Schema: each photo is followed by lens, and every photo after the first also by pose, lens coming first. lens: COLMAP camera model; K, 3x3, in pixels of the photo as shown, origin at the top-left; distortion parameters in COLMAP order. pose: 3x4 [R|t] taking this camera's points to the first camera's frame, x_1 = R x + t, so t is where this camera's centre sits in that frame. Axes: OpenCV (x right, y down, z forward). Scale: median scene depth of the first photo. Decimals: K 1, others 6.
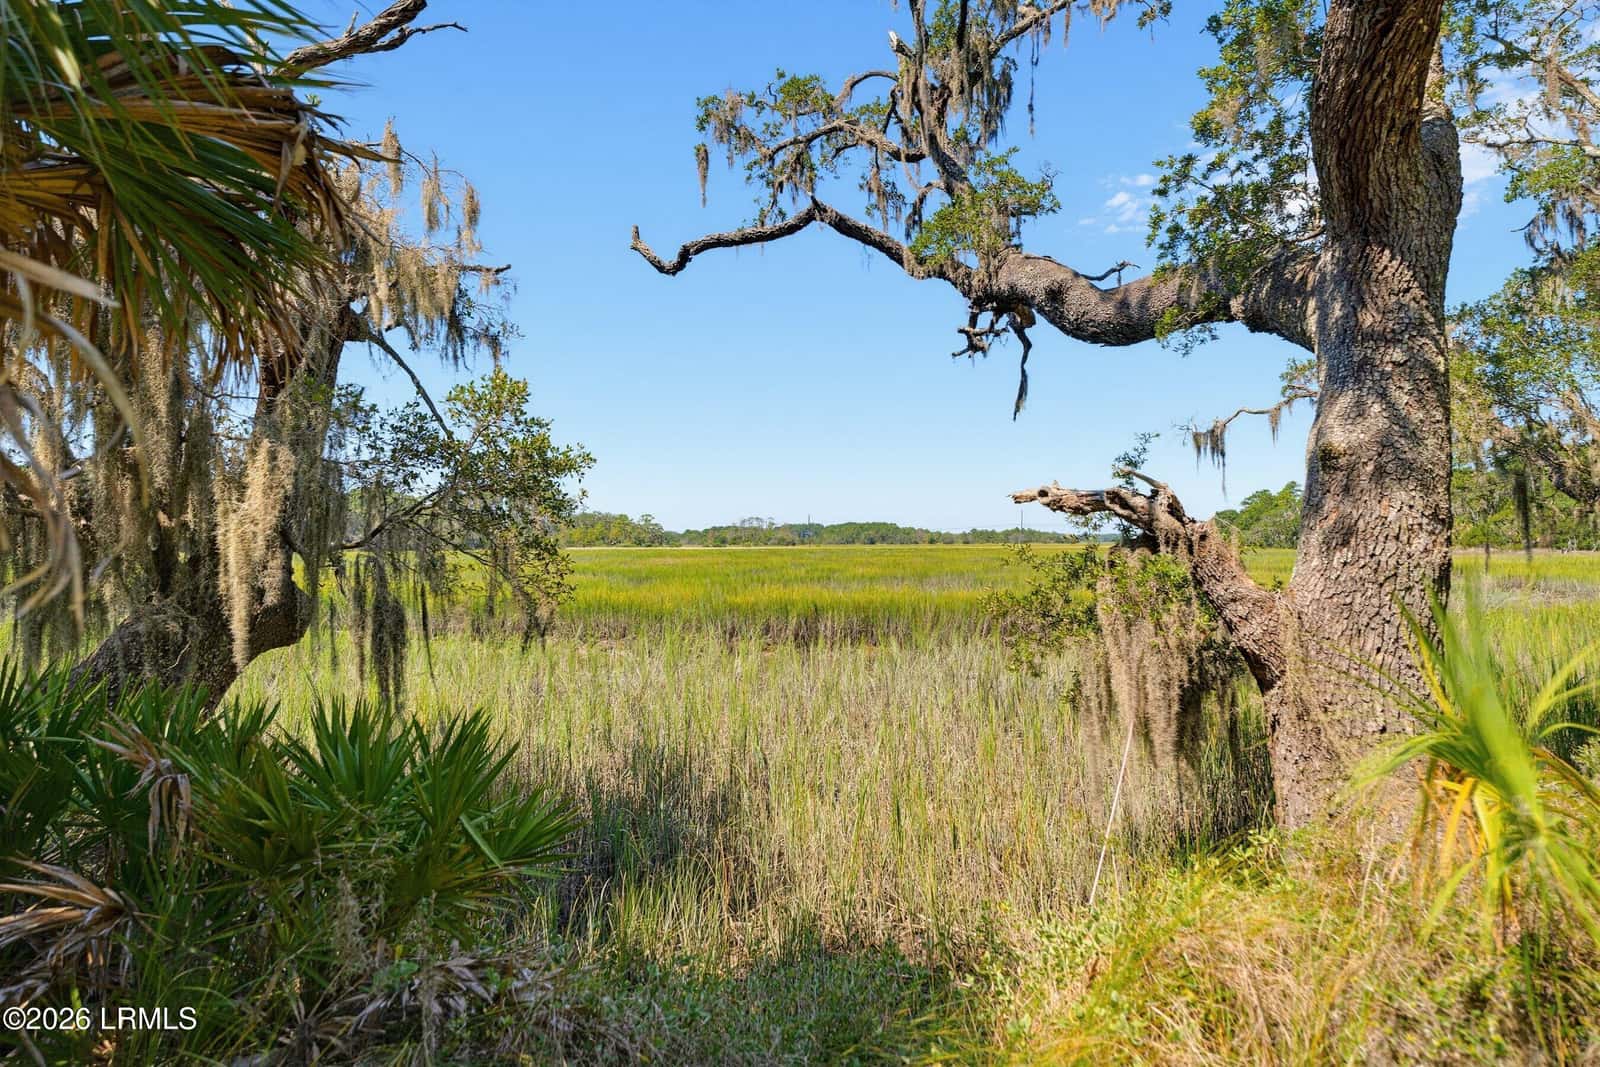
lens RADIAL K [[664.1, 0, 783.1], [0, 664.1, 524.8], [0, 0, 1]] dist [-0.018127, -0.000336]
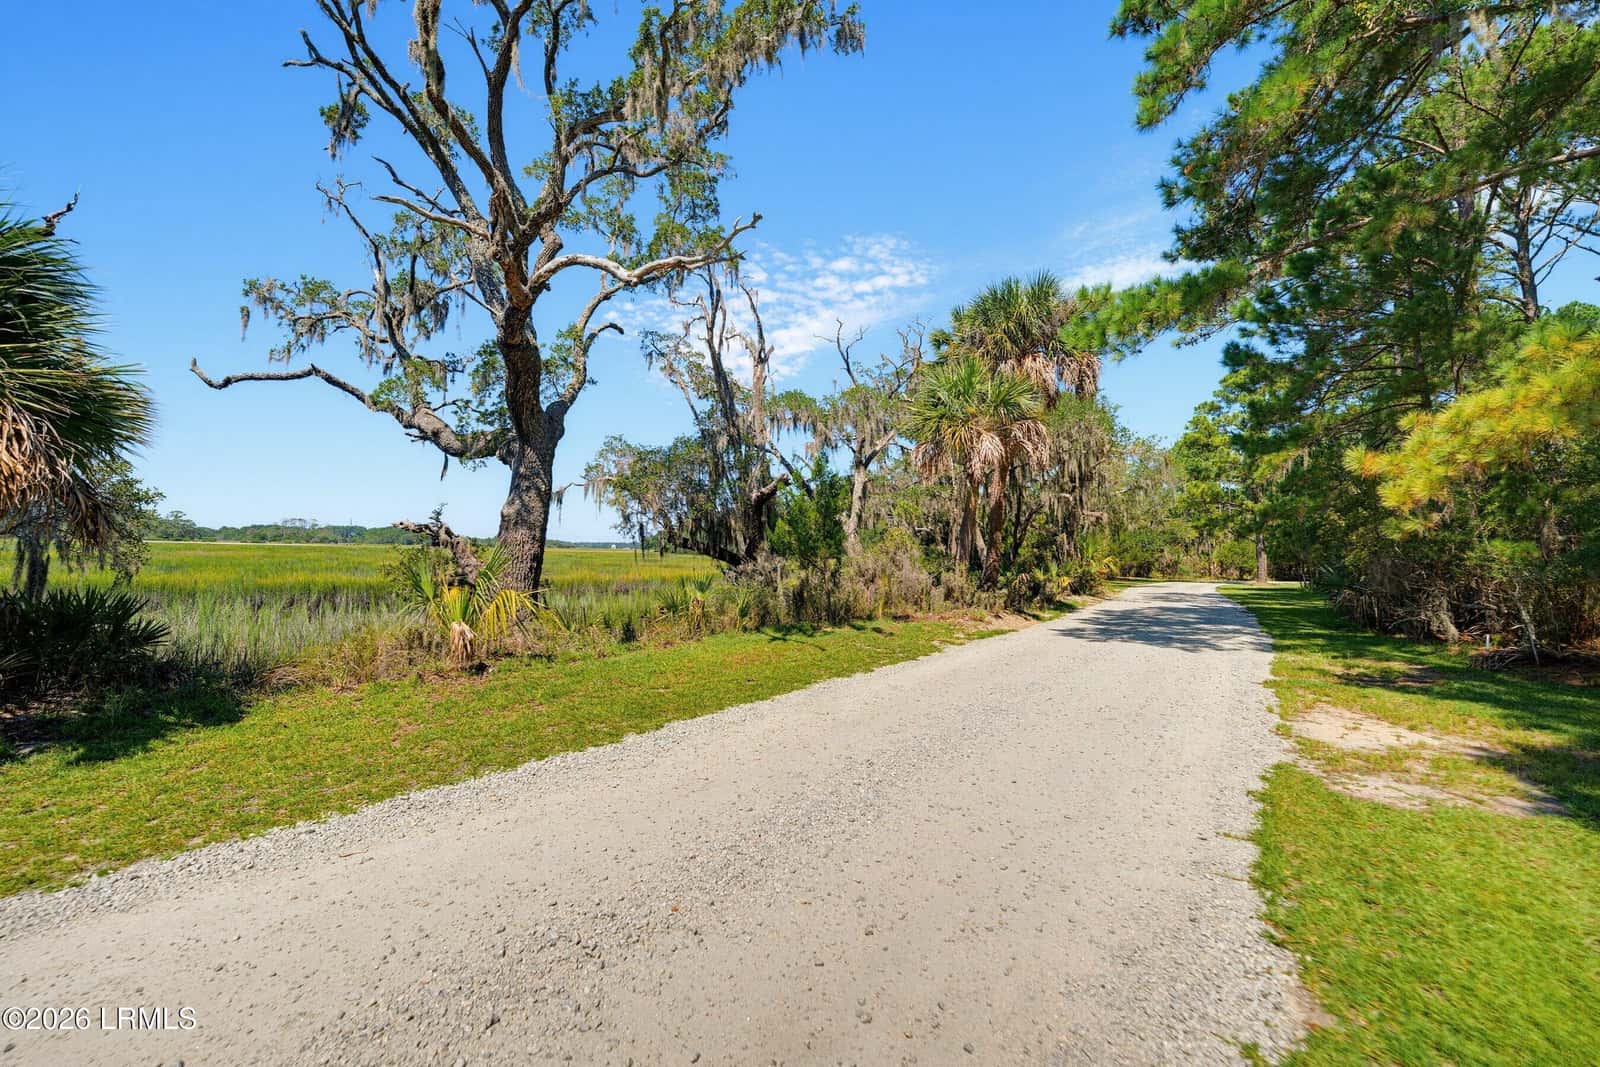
lens RADIAL K [[664.1, 0, 783.1], [0, 664.1, 524.8], [0, 0, 1]] dist [-0.018127, -0.000336]
pose [[0.846148, 0.044751, 0.531067, 0.180558], [-0.040493, 0.998986, -0.019664, -0.032846], [-0.531408, -0.004866, 0.847102, -1.179517]]
